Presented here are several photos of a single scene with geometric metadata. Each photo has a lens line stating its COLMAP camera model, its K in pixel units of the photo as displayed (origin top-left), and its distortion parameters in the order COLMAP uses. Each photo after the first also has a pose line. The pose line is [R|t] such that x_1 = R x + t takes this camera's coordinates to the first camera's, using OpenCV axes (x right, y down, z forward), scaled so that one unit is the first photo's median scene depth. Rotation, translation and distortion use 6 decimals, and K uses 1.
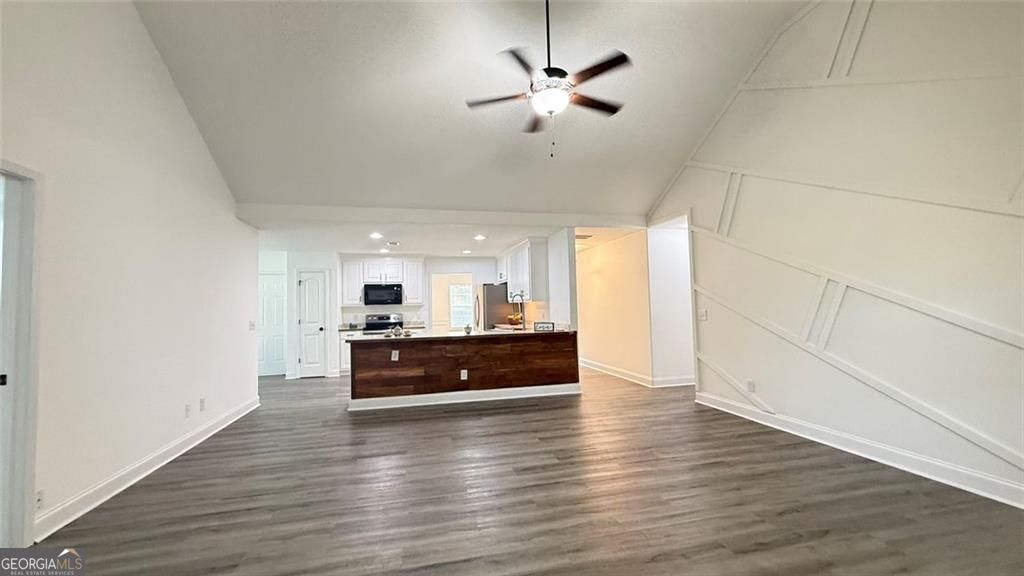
lens RADIAL K [[410.4, 0, 513.7], [0, 410.4, 287.2], [0, 0, 1]] dist [0.001919, 0.000319]
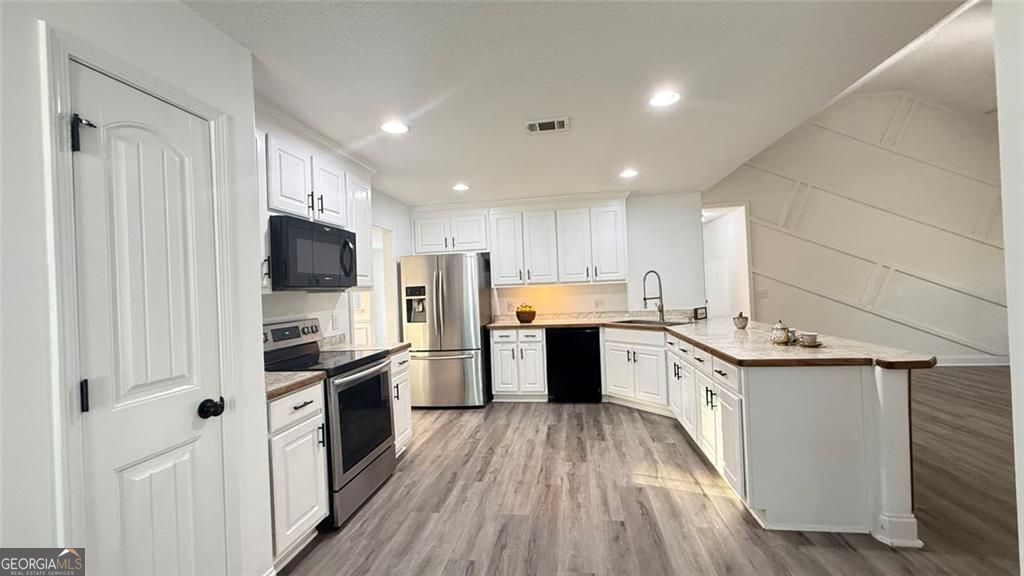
lens RADIAL K [[410.4, 0, 506.0], [0, 410.4, 287.4], [0, 0, 1]] dist [0.001919, 0.000319]
pose [[0.378940, 0.014428, 0.925309, -0.595868], [-0.008859, 0.999889, -0.011963, 0.045808], [-0.925379, -0.003665, 0.379026, 0.796835]]
